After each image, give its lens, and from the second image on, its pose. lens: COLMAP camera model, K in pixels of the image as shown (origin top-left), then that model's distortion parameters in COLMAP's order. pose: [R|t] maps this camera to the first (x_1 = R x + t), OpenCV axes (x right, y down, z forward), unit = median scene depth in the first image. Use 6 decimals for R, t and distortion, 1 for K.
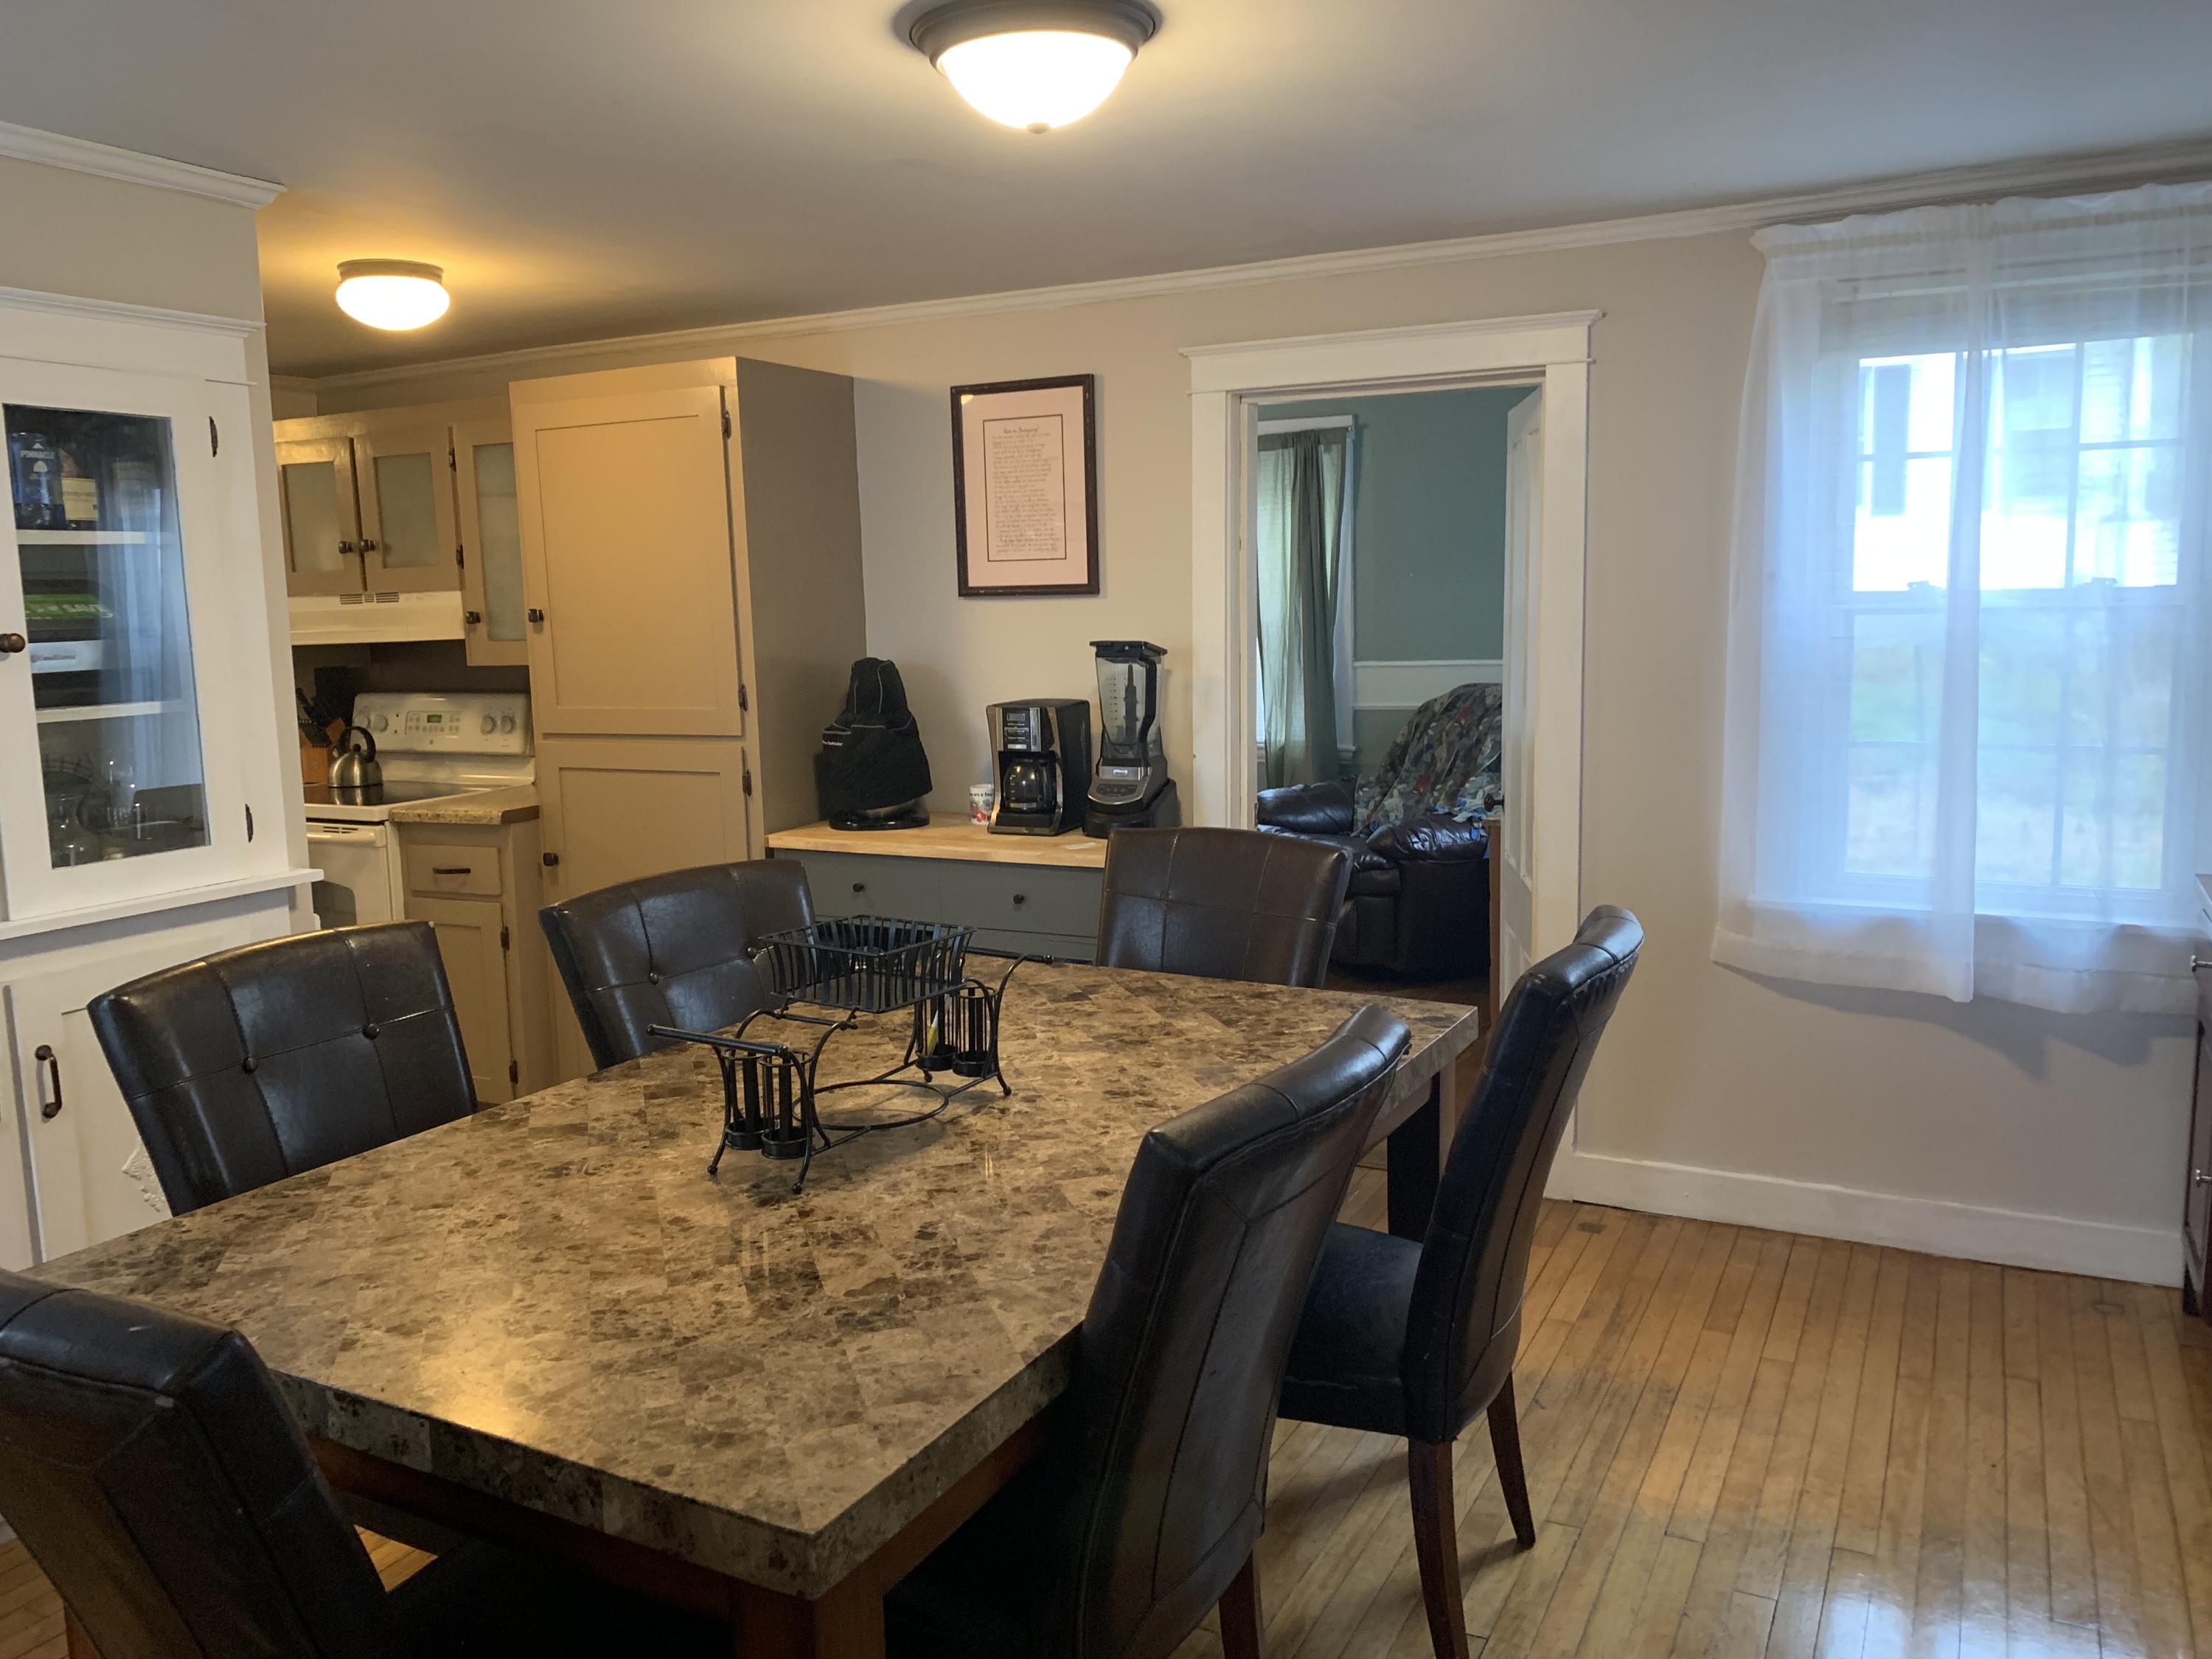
lens RADIAL K [[1673.2, 0, 1118.1], [0, 1673.2, 845.1], [0, 0, 1]] dist [0.033877, -0.052102]
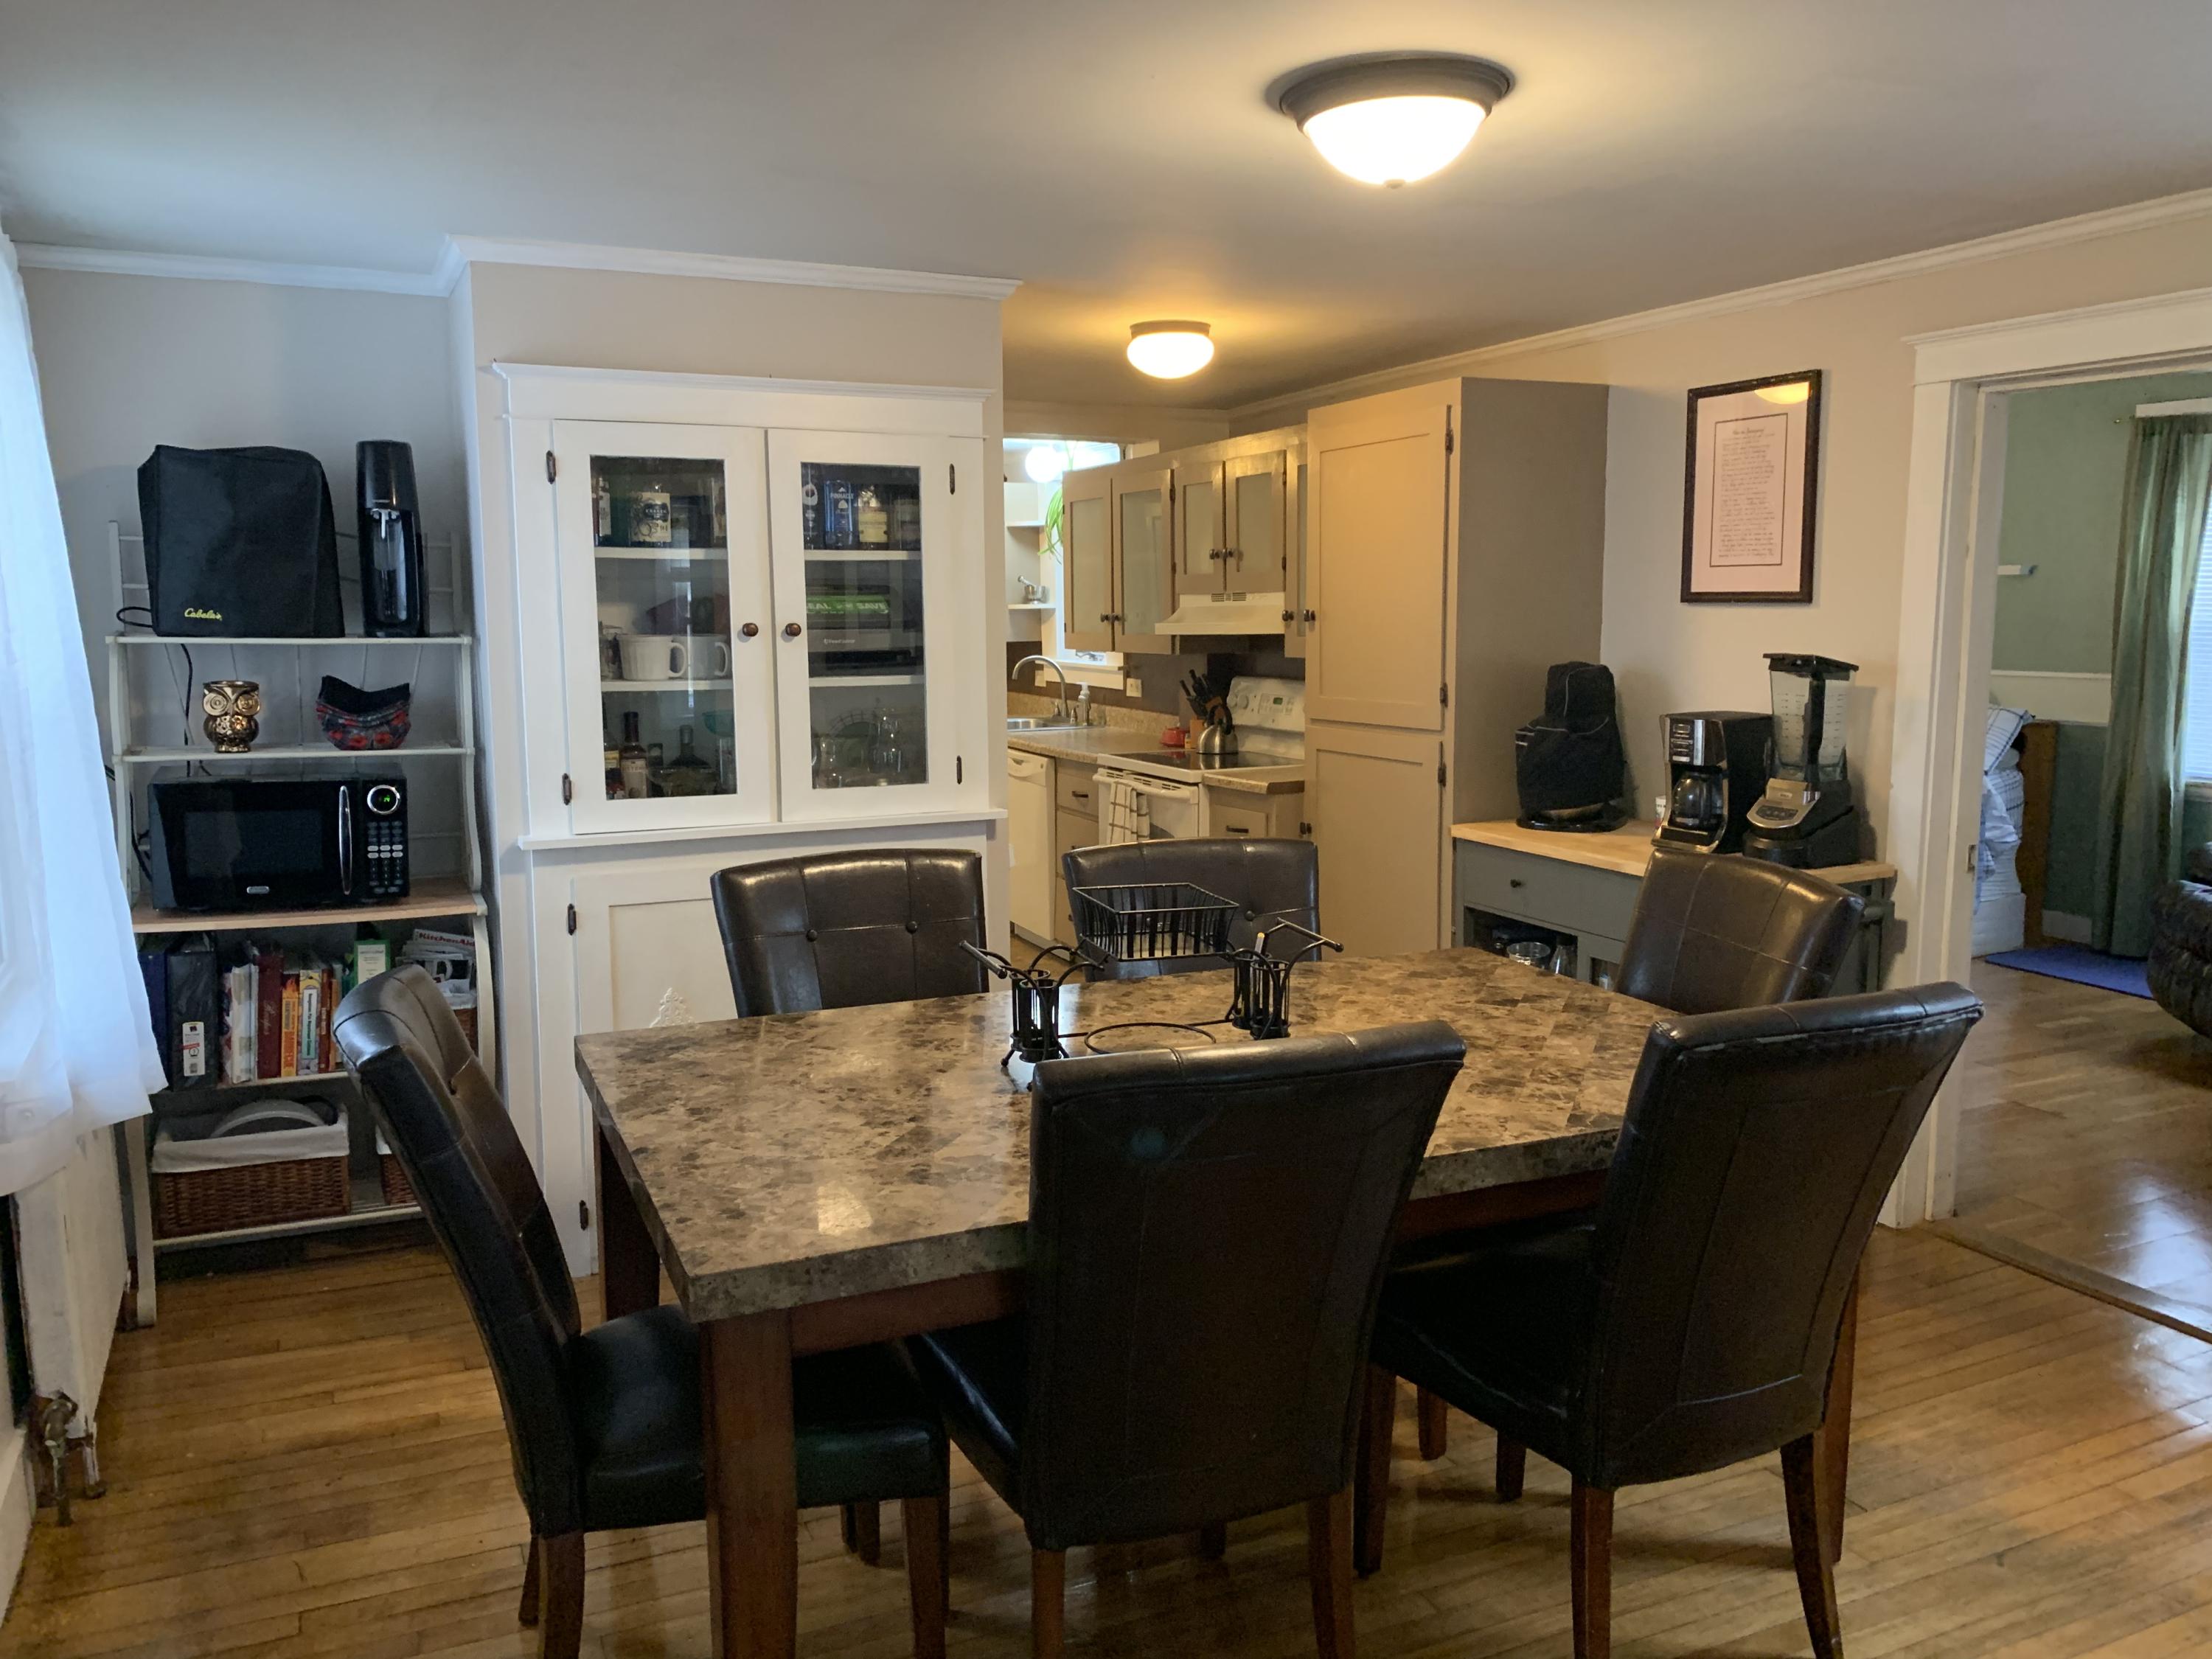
lens RADIAL K [[1673.2, 0, 1087.8], [0, 1673.2, 819.1], [0, 0, 1]] dist [0.033877, -0.052102]
pose [[0.778799, 0.097173, -0.619701, 0.276413], [-0.103176, 0.994317, 0.026249, -0.013918], [0.618730, 0.043496, 0.784399, 0.022301]]
